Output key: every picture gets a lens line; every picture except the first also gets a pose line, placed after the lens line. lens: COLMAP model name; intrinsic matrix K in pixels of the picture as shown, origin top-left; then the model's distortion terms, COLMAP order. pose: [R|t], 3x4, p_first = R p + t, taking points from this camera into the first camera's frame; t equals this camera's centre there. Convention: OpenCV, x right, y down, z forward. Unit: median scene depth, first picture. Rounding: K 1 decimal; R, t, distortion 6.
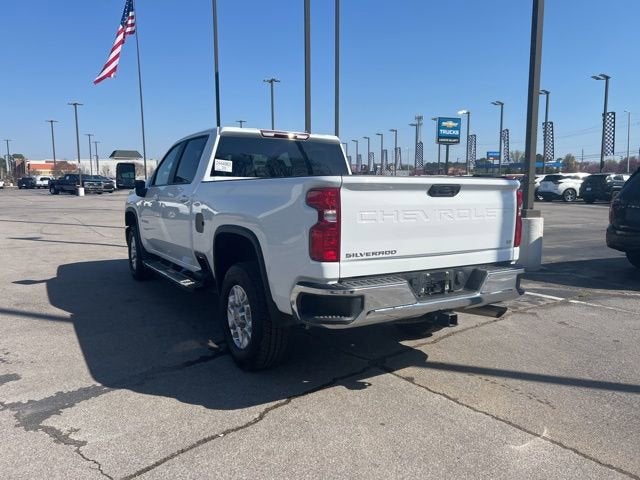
lens RADIAL K [[484.5, 0, 322.7], [0, 484.5, 237.1], [0, 0, 1]] dist [0.051935, -0.064560]
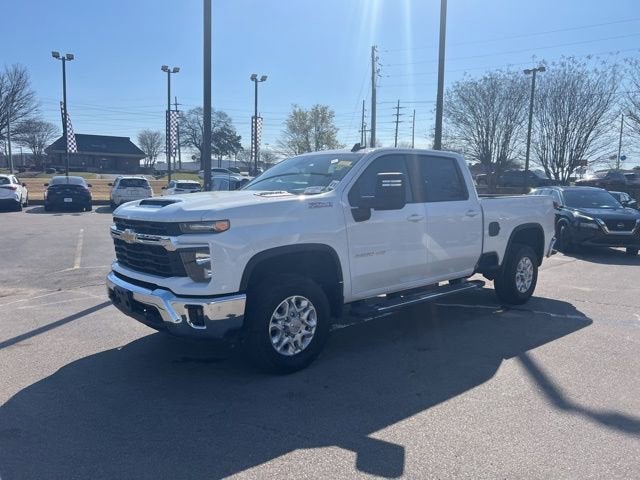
lens RADIAL K [[484.5, 0, 322.7], [0, 484.5, 237.1], [0, 0, 1]] dist [0.051935, -0.064560]
pose [[-0.177334, -0.102055, 0.978845, -1.906406], [0.091714, 0.988567, 0.119684, -0.271204], [-0.979868, 0.110998, -0.165947, 2.157890]]
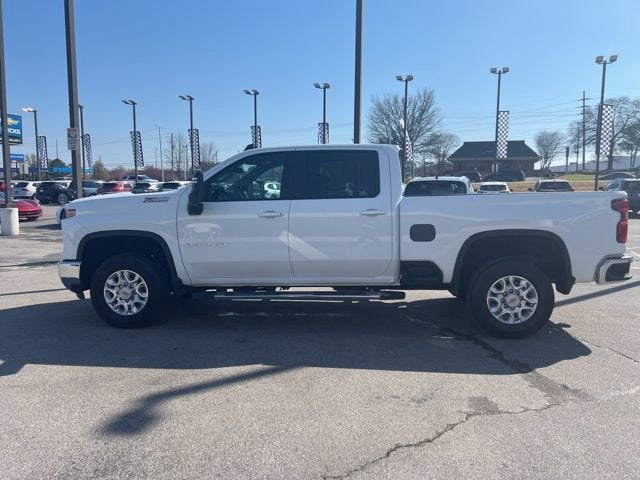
lens RADIAL K [[484.5, 0, 322.7], [0, 484.5, 237.1], [0, 0, 1]] dist [0.051935, -0.064560]
pose [[0.595507, -0.081401, 0.799216, -1.619326], [0.090409, 0.995324, 0.034009, -0.100232], [-0.798247, 0.052004, 0.600081, 0.663255]]
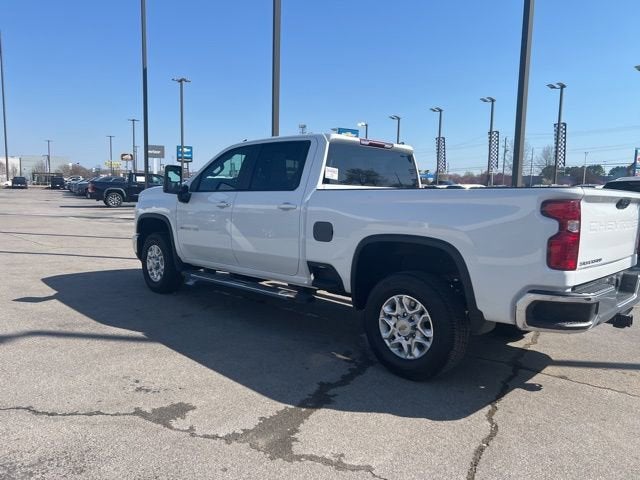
lens RADIAL K [[484.5, 0, 322.7], [0, 484.5, 237.1], [0, 0, 1]] dist [0.051935, -0.064560]
pose [[0.970522, -0.003312, 0.240991, -0.619710], [0.006254, 0.999915, -0.011445, -0.009691], [-0.240932, 0.012615, 0.970460, 0.079483]]
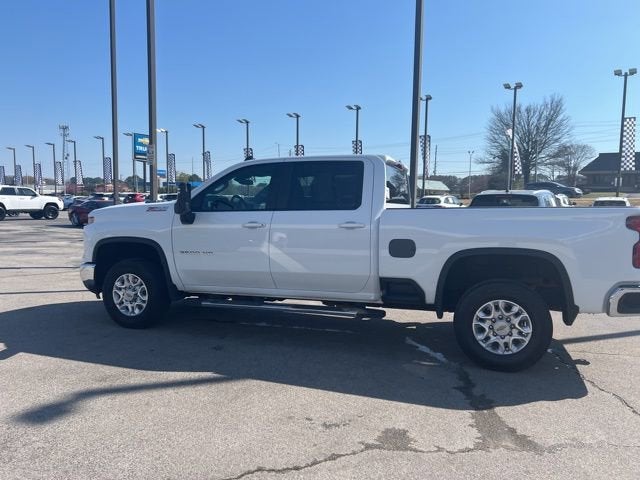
lens RADIAL K [[485.6, 0, 322.0], [0, 485.6, 241.9], [0, 0, 1]] dist [0.049878, -0.058831]
pose [[0.771987, -0.044724, 0.634063, -1.321212], [0.061038, 0.998128, -0.003912, -0.063458], [-0.632701, 0.041722, 0.773271, 0.396120]]
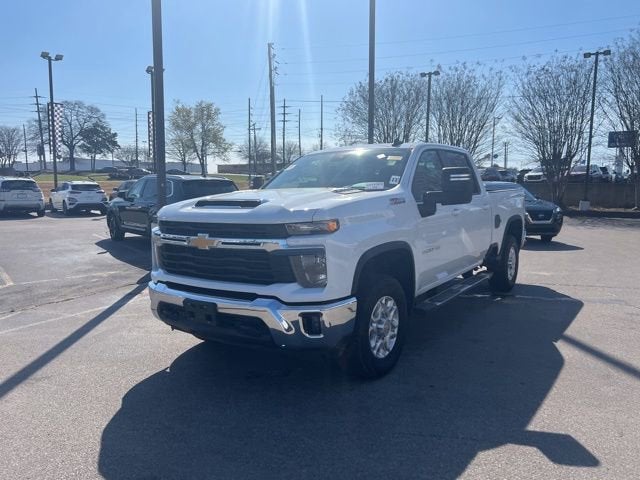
lens RADIAL K [[485.6, 0, 322.0], [0, 485.6, 241.9], [0, 0, 1]] dist [0.049878, -0.058831]
pose [[-0.404617, -0.100472, 0.908950, -1.720580], [0.101290, 0.982907, 0.153736, -0.307494], [-0.908859, 0.154272, -0.387524, 2.584465]]
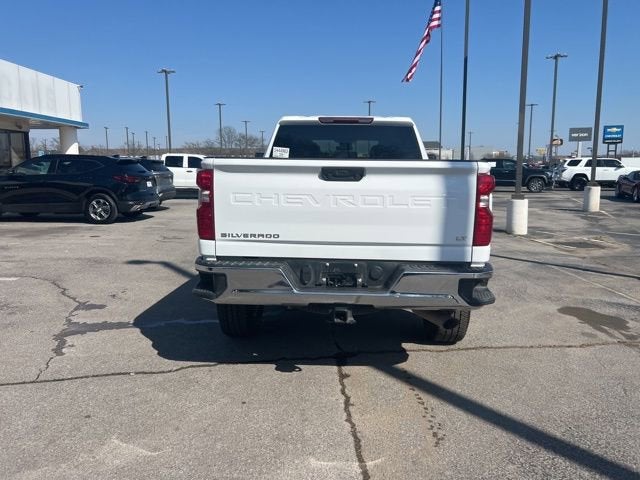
lens RADIAL K [[484.5, 0, 322.7], [0, 484.5, 237.1], [0, 0, 1]] dist [0.051935, -0.064560]
pose [[0.823065, 0.076862, -0.562722, 0.676047], [-0.064944, 0.997038, 0.041194, -0.011906], [0.564221, 0.002640, 0.825619, 0.209897]]
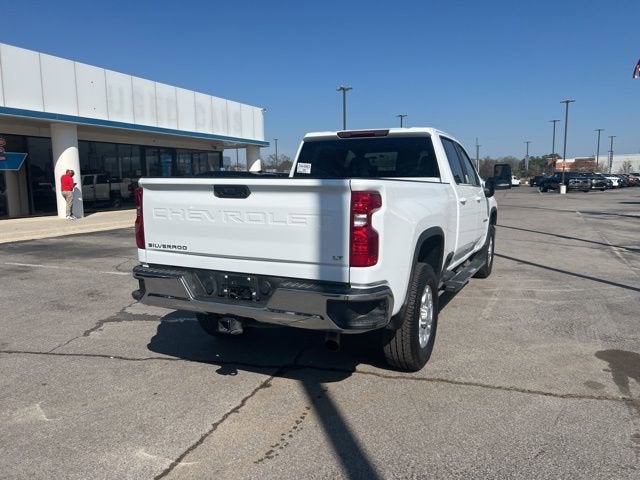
lens RADIAL K [[485.6, 0, 322.0], [0, 485.6, 241.9], [0, 0, 1]] dist [0.049878, -0.058831]
pose [[0.536272, 0.096559, -0.838504, 1.065354], [-0.084200, 0.994599, 0.060683, -0.064368], [0.839835, 0.038059, 0.541506, 0.579446]]
